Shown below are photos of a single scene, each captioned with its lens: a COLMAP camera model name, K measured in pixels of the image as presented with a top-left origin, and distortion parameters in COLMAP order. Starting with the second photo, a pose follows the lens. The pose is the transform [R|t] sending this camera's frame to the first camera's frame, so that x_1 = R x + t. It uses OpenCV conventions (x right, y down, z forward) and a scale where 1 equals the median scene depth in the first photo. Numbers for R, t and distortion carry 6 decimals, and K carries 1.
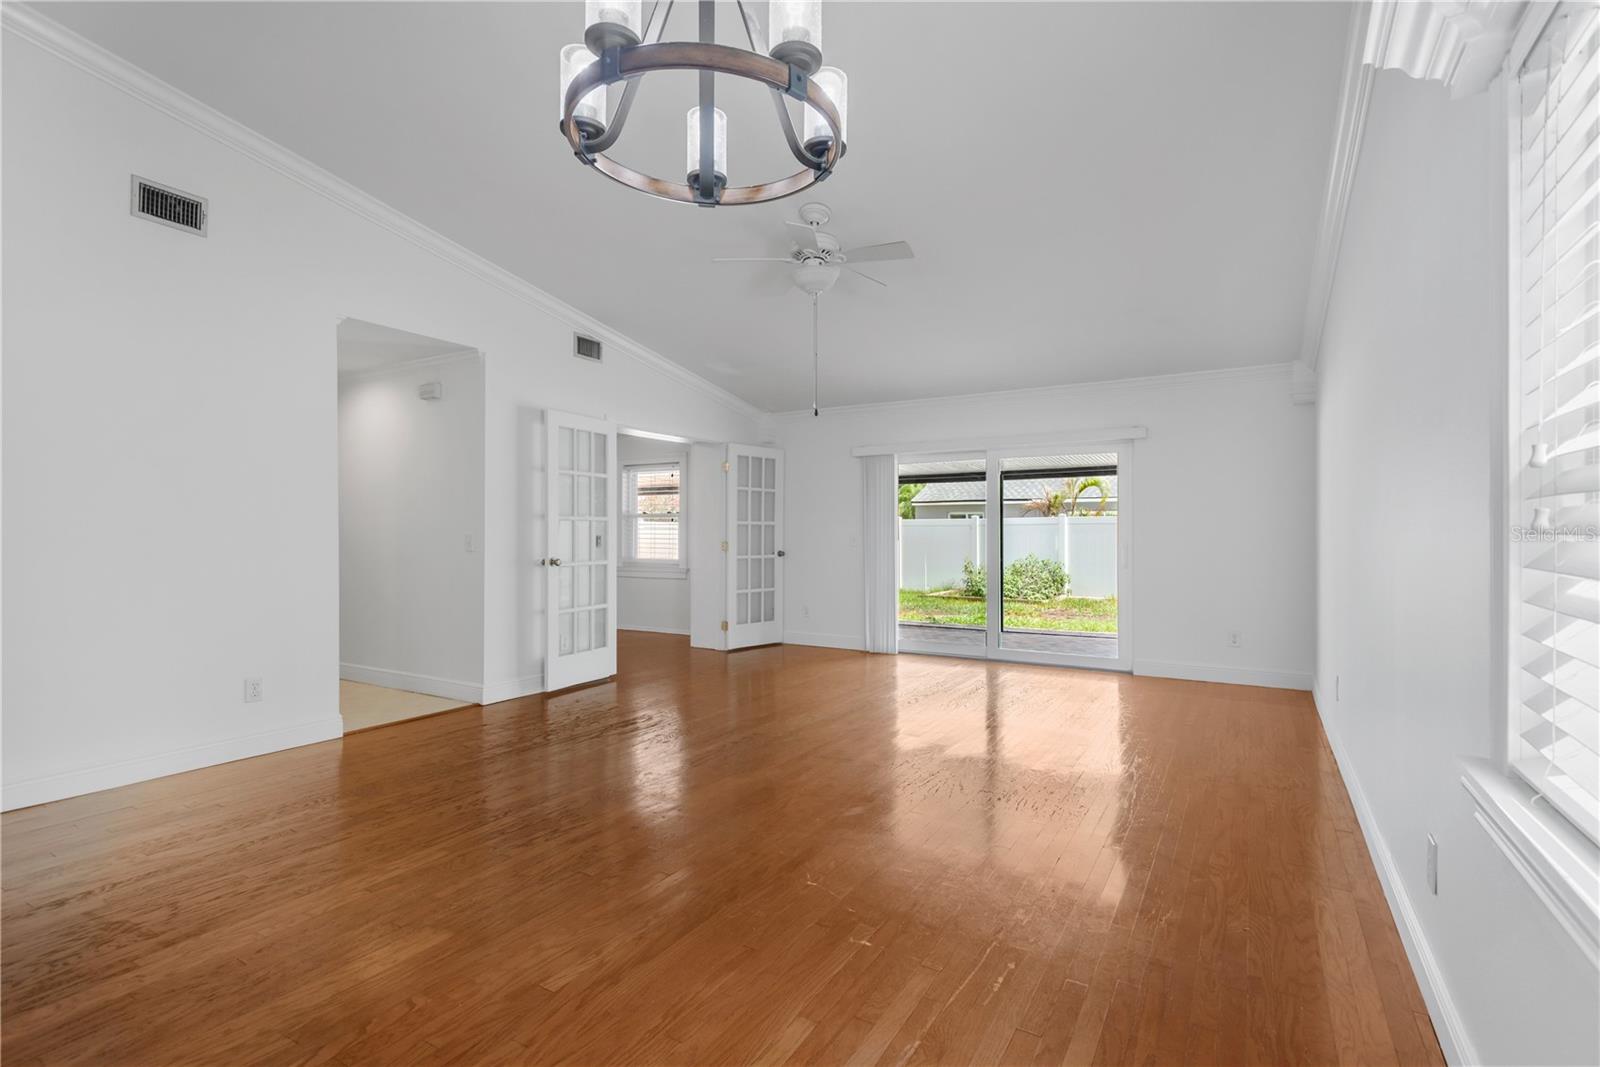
lens RADIAL K [[742.7, 0, 803.8], [0, 742.7, 535.7], [0, 0, 1]] dist [0.005973, -0.000201]
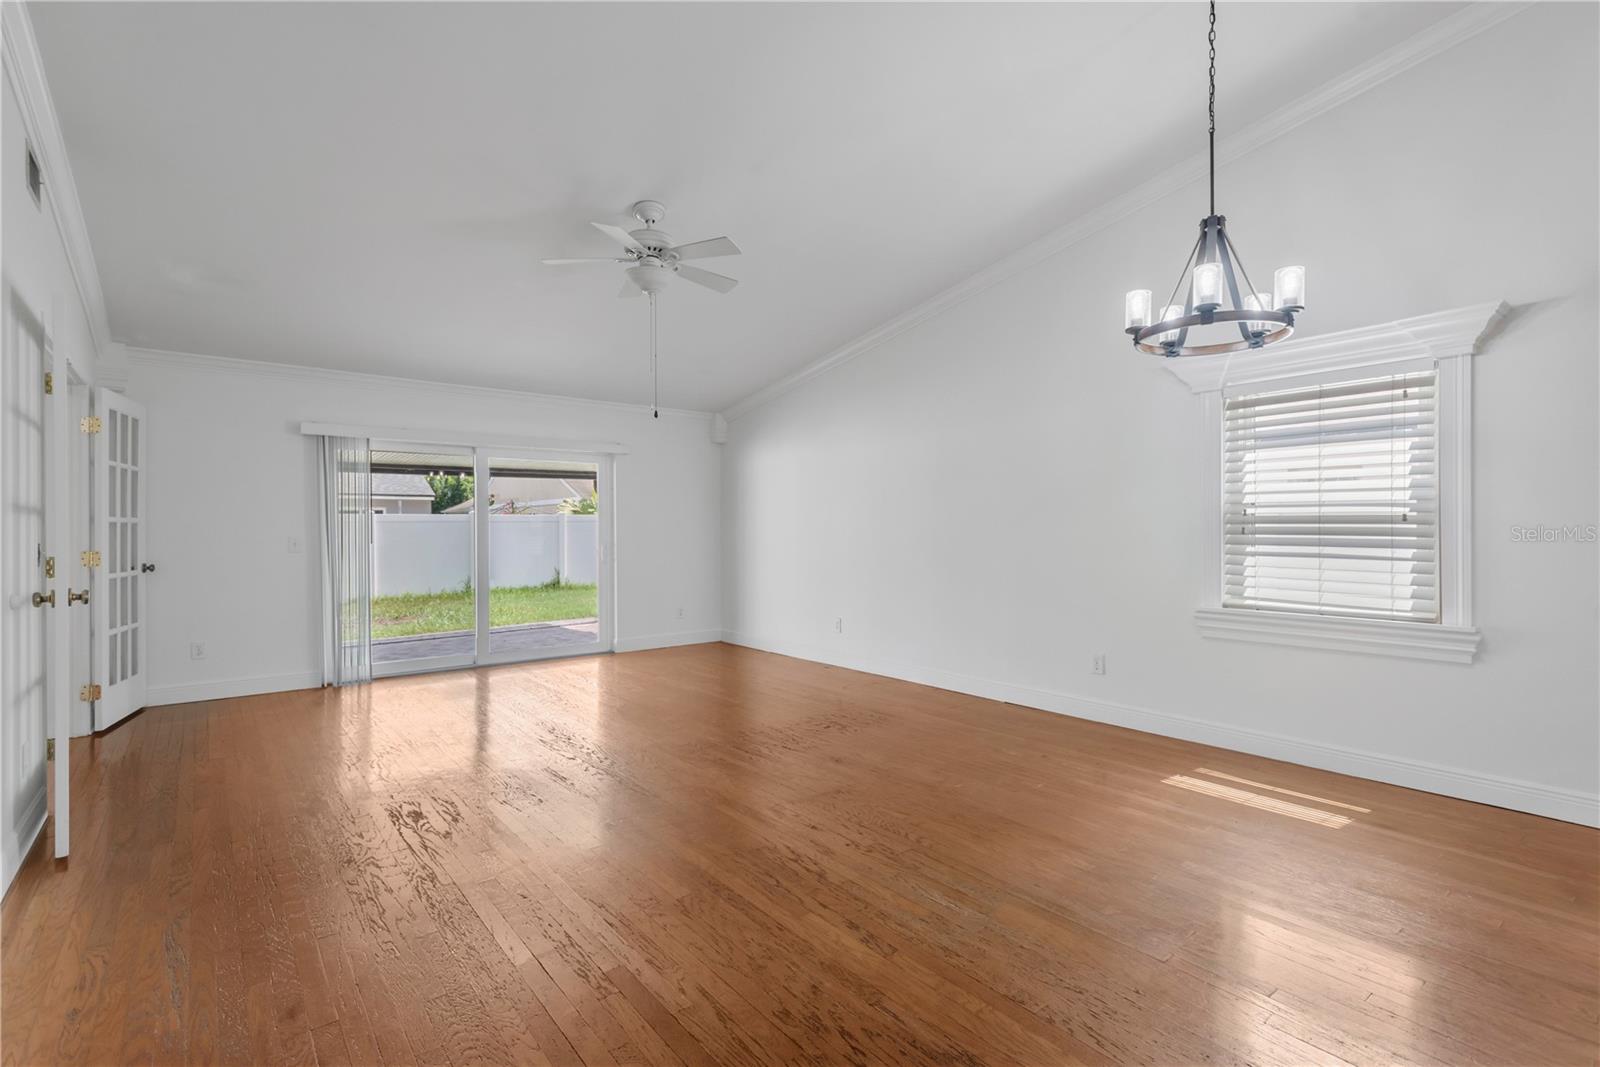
lens RADIAL K [[753.1, 0, 801.5], [0, 753.1, 534.1], [0, 0, 1]] dist [0.000719, -0.000021]
pose [[0.349063, -0.010746, 0.937038, -0.484535], [0.006593, 0.999938, 0.009012, -0.007864], [-0.937076, 0.003032, 0.349112, 0.264782]]
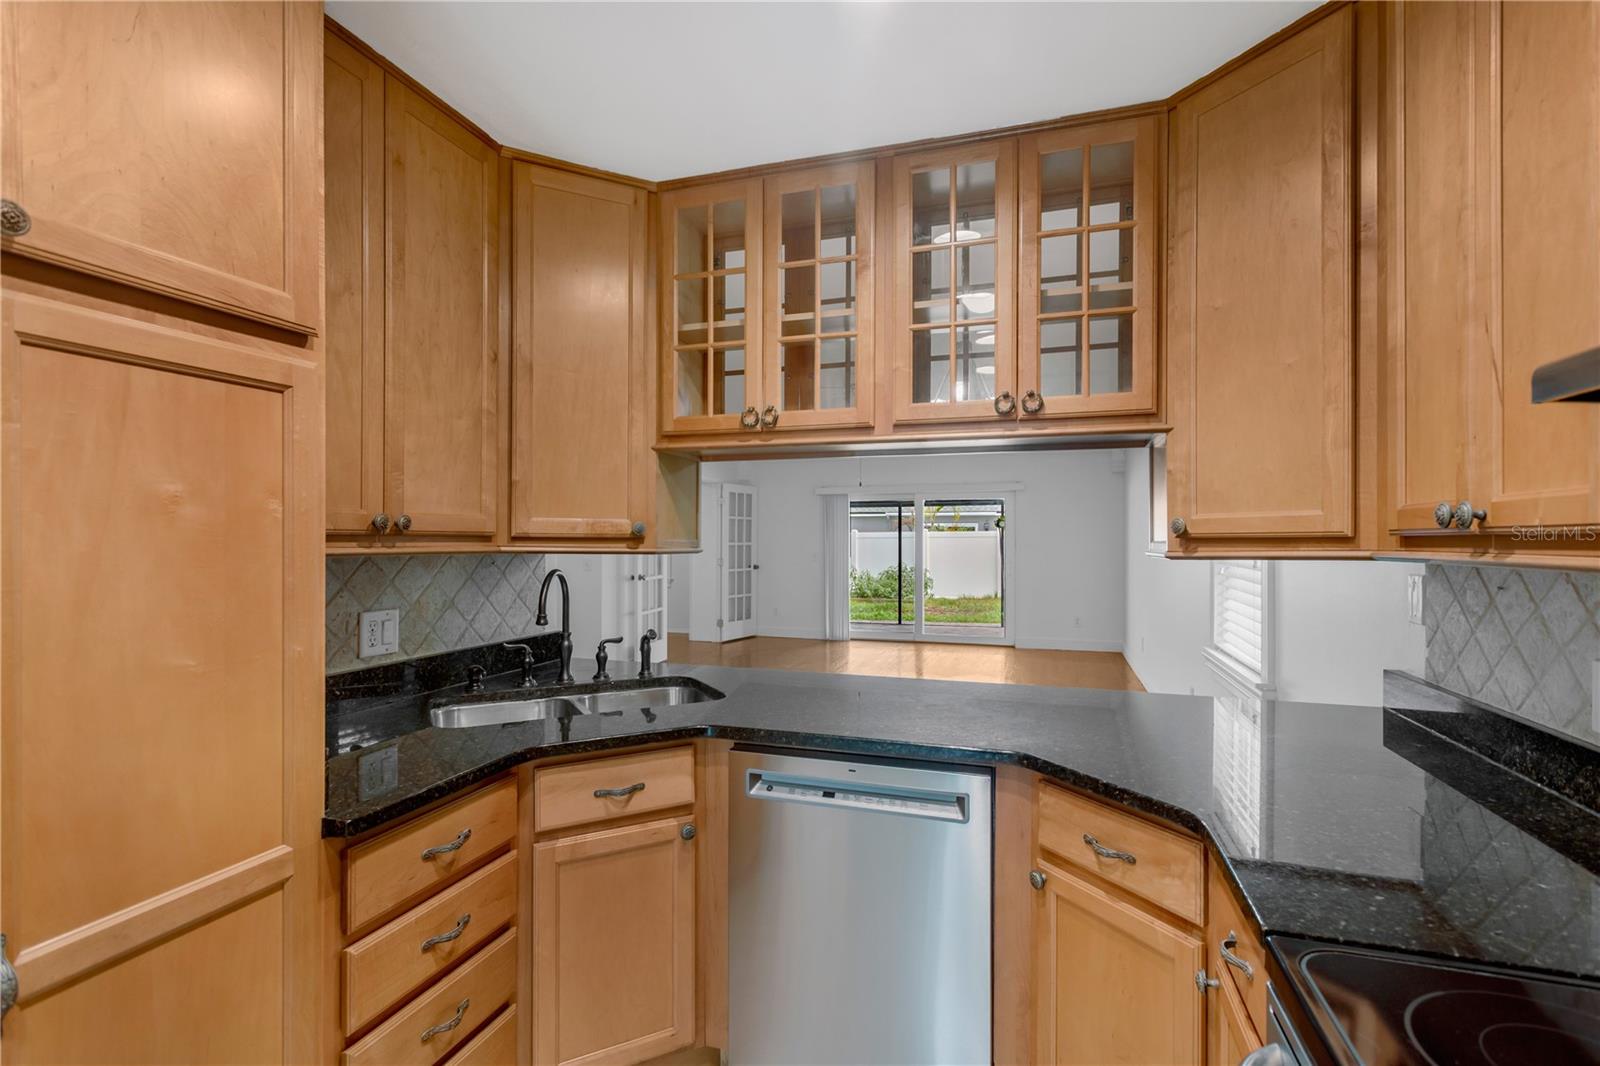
lens RADIAL K [[742.7, 0, 803.8], [0, 742.7, 535.2], [0, 0, 1]] dist [0.005973, -0.000201]
pose [[0.973089, -0.003491, 0.230402, -0.270364], [0.004299, 0.999986, -0.003004, -0.029560], [-0.230389, 0.003914, 0.973091, -0.305367]]
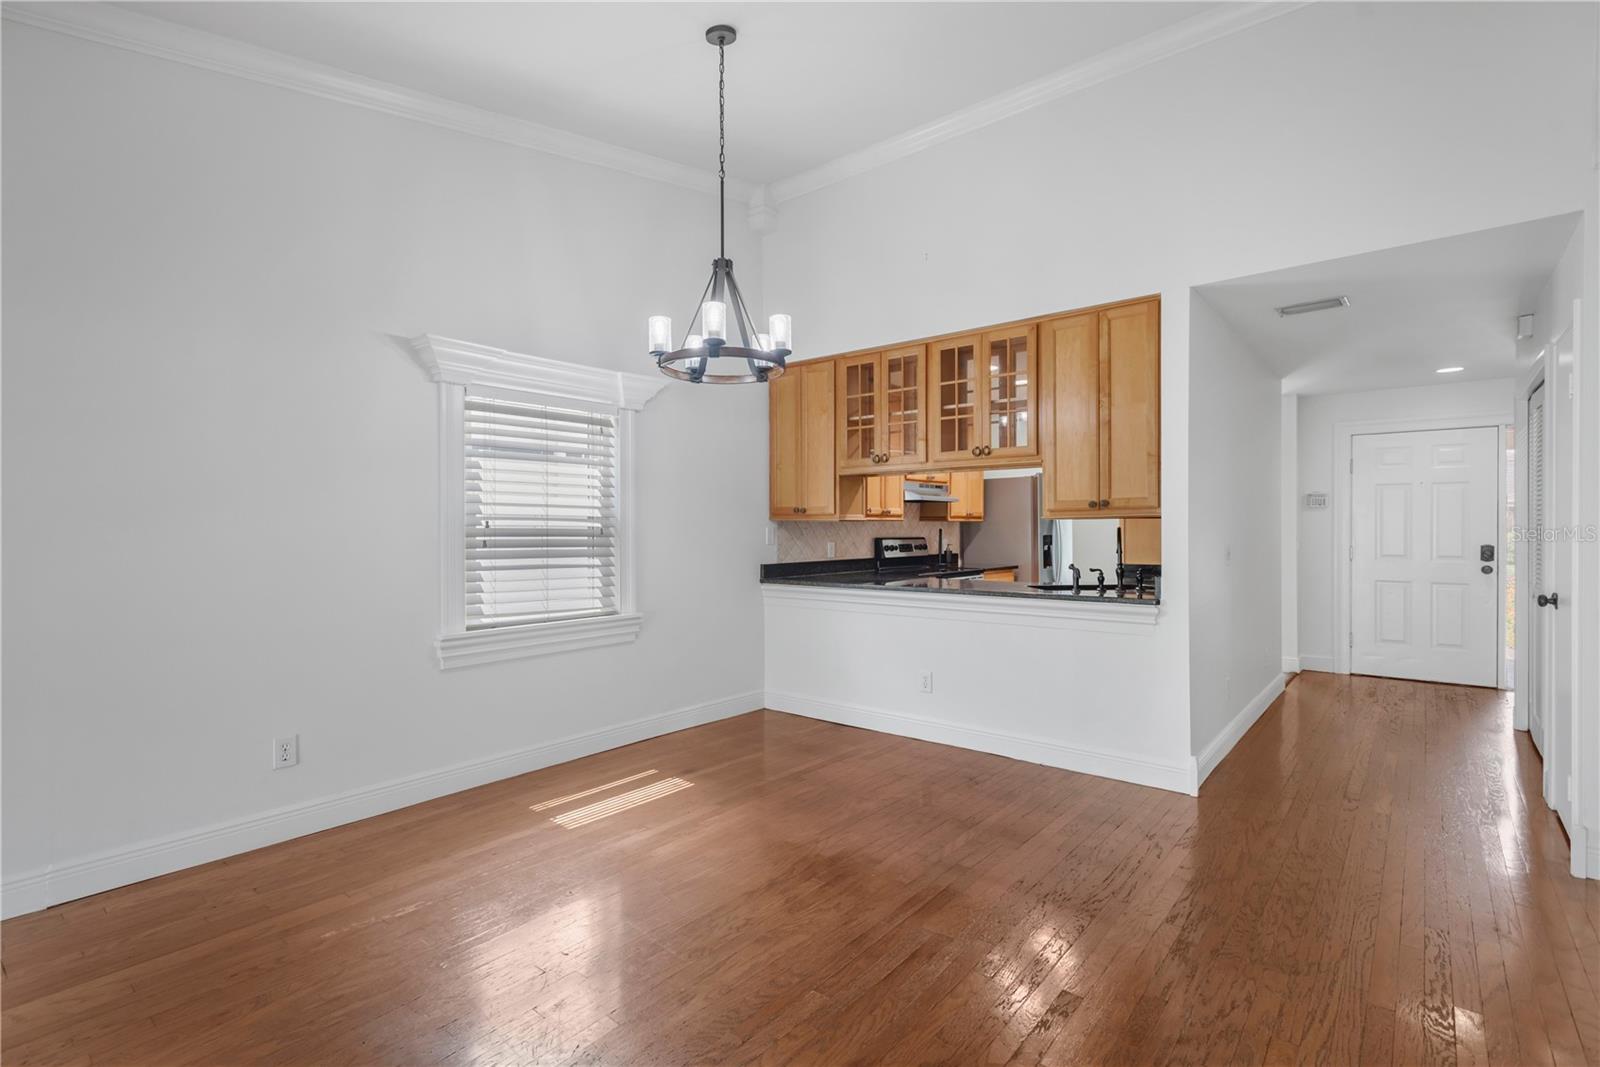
lens RADIAL K [[742.7, 0, 803.8], [0, 742.7, 535.7], [0, 0, 1]] dist [0.005973, -0.000201]
pose [[-0.989594, -0.003471, 0.143843, -0.136852], [-0.001993, 0.999944, 0.010419, -0.014658], [-0.143871, 0.010023, -0.989546, 0.623846]]
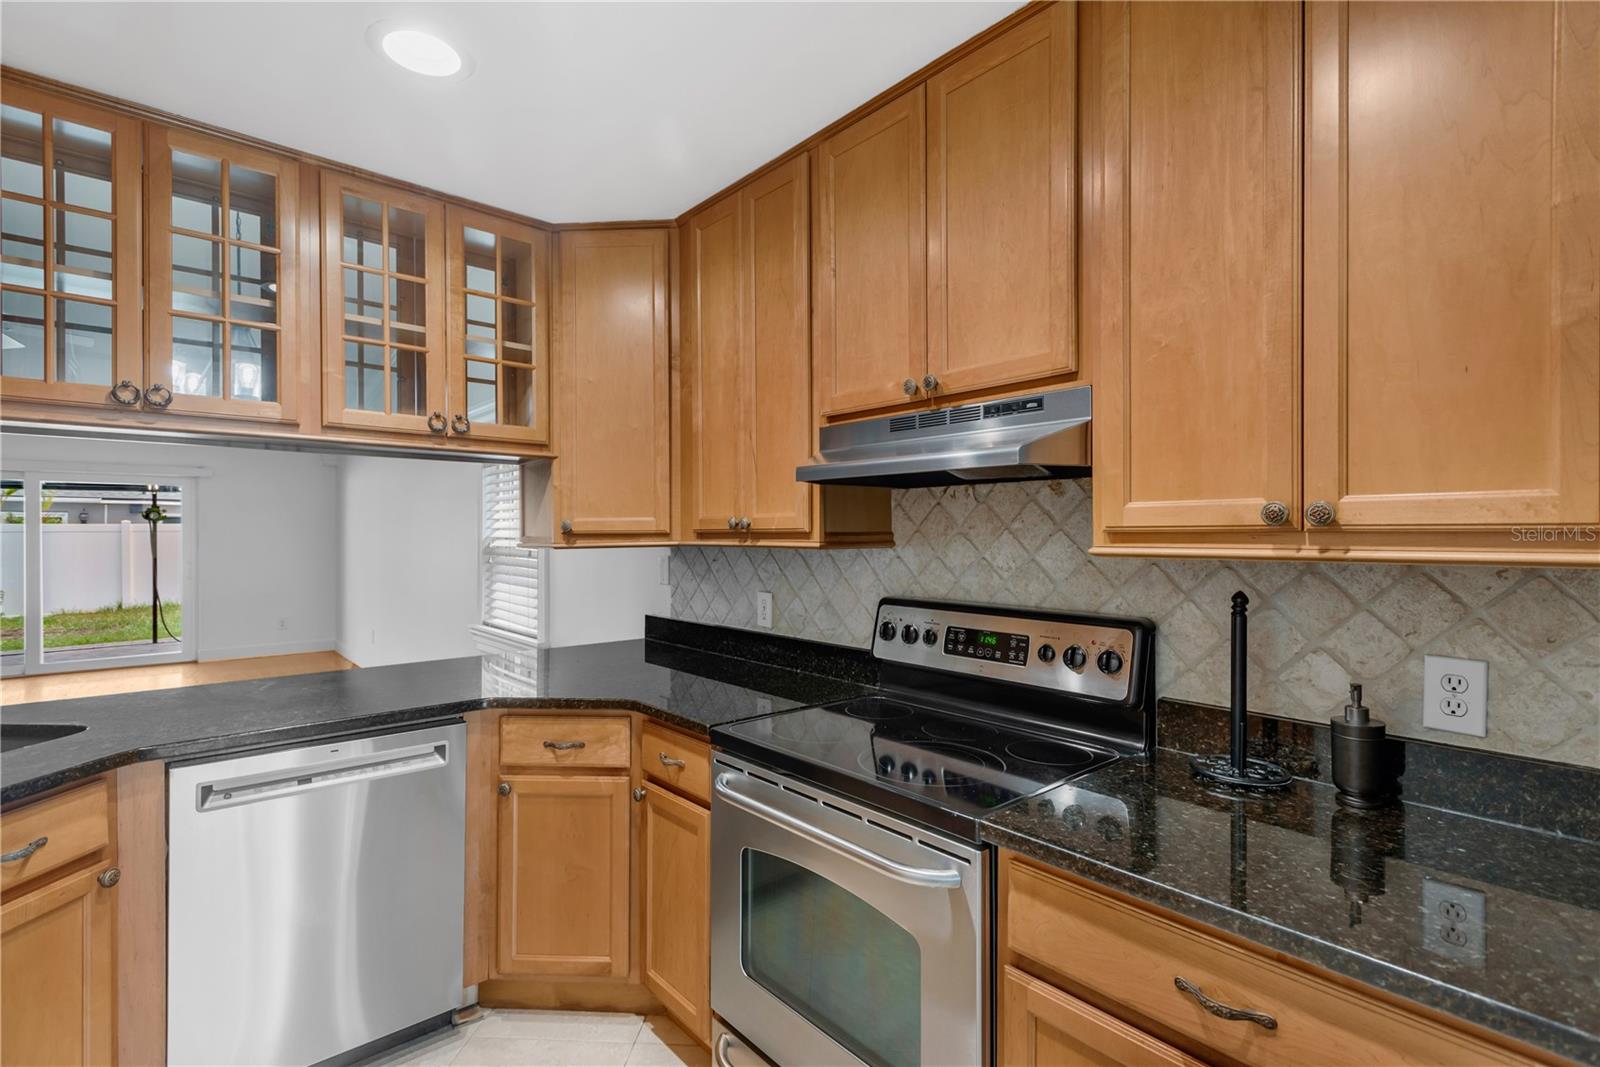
lens RADIAL K [[738.9, 0, 797.3], [0, 738.9, 530.2], [0, 0, 1]] dist [0.005766, -0.000022]
pose [[0.300881, -0.001611, 0.953660, -0.394440], [0.001640, 0.999998, 0.001171, -0.030894], [-0.953660, 0.001211, 0.300883, -0.306368]]
